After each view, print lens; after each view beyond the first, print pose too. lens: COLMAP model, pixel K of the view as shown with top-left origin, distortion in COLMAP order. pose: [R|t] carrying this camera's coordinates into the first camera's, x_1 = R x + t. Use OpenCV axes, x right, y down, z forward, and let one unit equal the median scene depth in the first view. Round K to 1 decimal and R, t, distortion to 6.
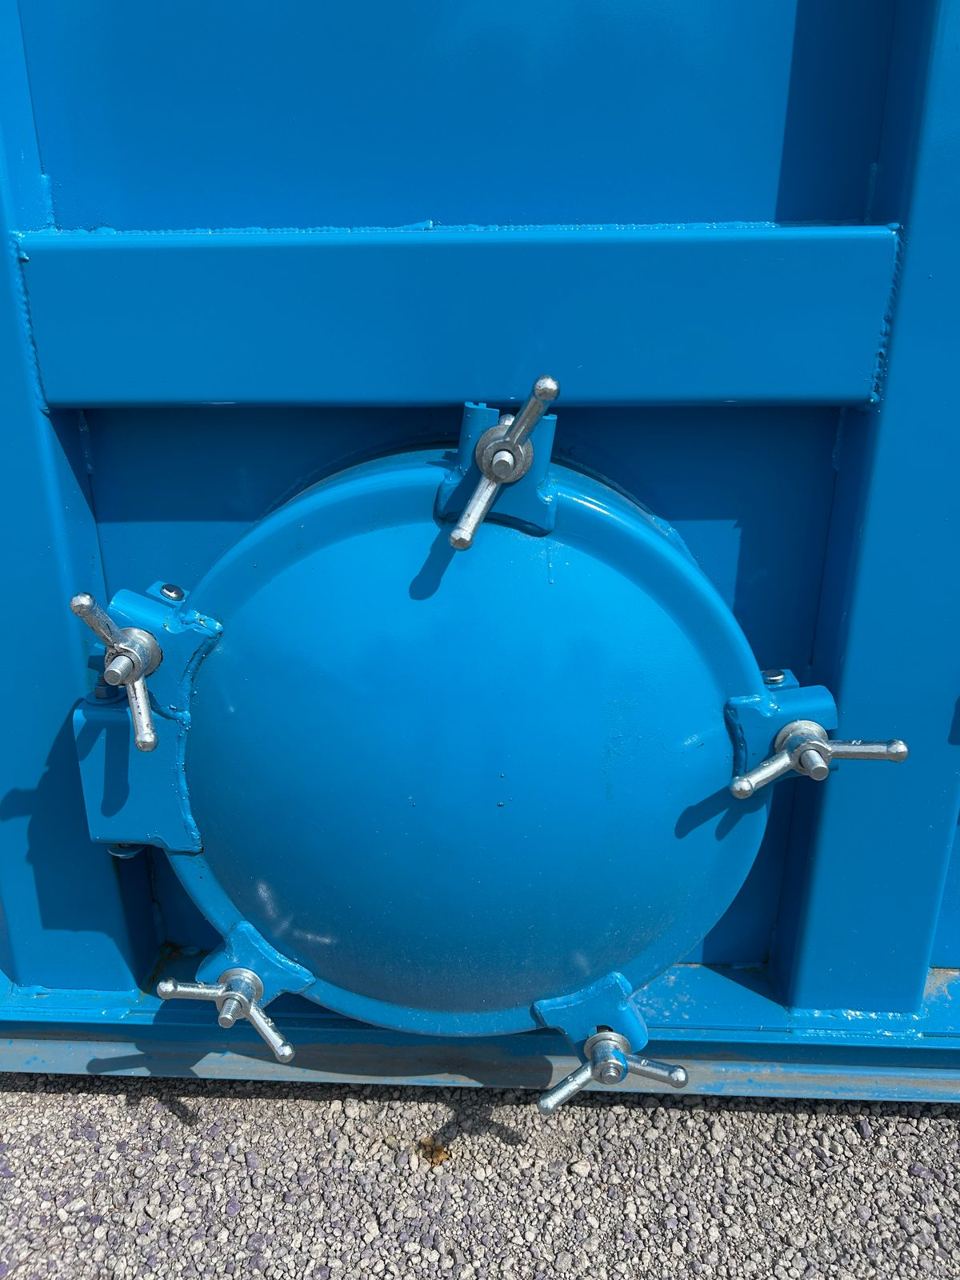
lens RADIAL K [[973.5, 0, 476.3], [0, 973.5, 644.4], [0, 0, 1]] dist [0.000264, -0.011311]
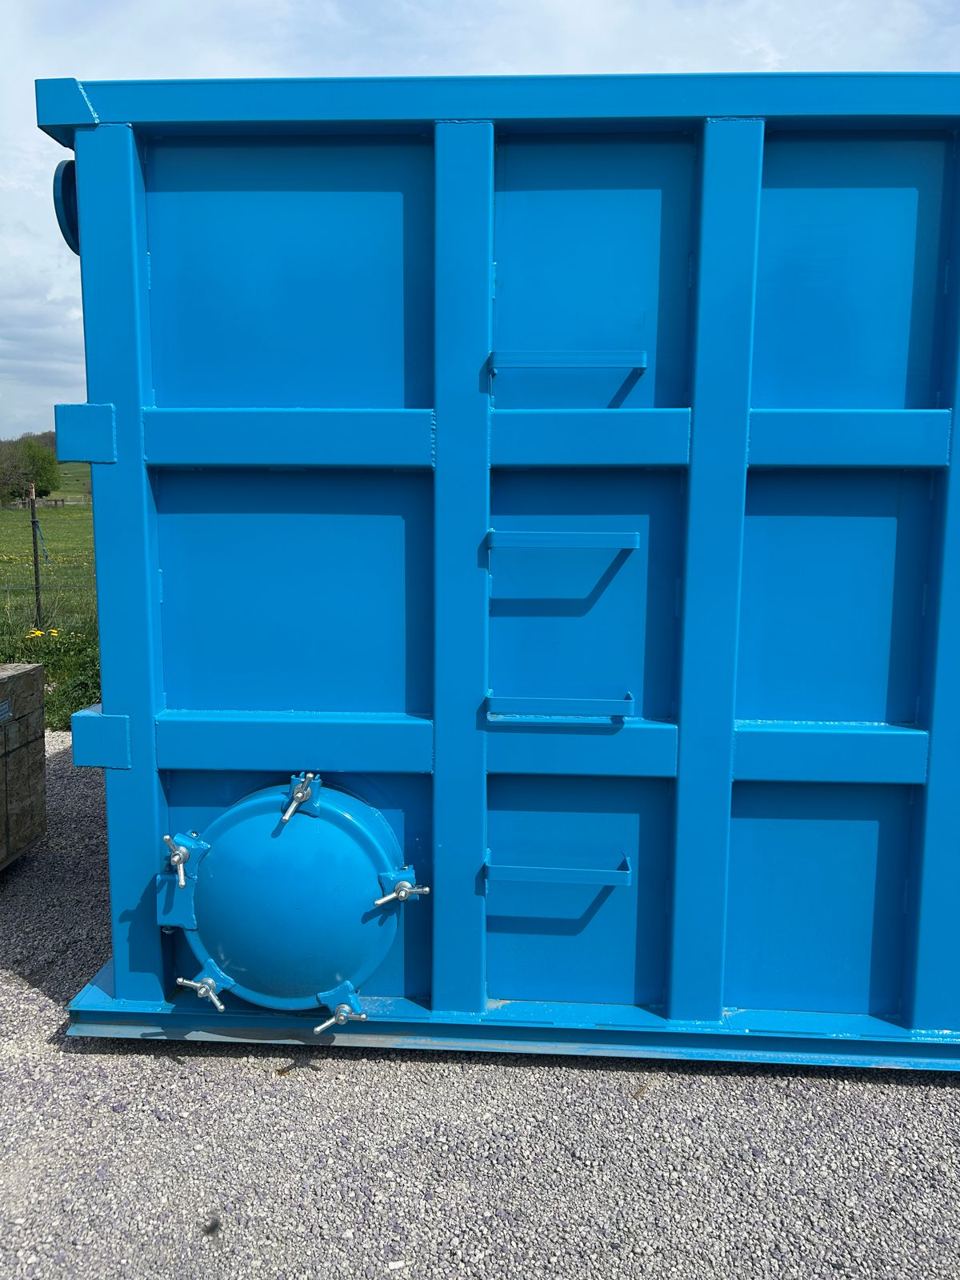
lens RADIAL K [[973.5, 0, 488.2], [0, 973.5, 628.2], [0, 0, 1]] dist [0.000264, -0.011311]
pose [[0.999915, 0.011116, -0.006879, 0.540232], [-0.012478, 0.968456, -0.248871, 0.059637], [0.003896, 0.248936, 0.968512, -1.838601]]
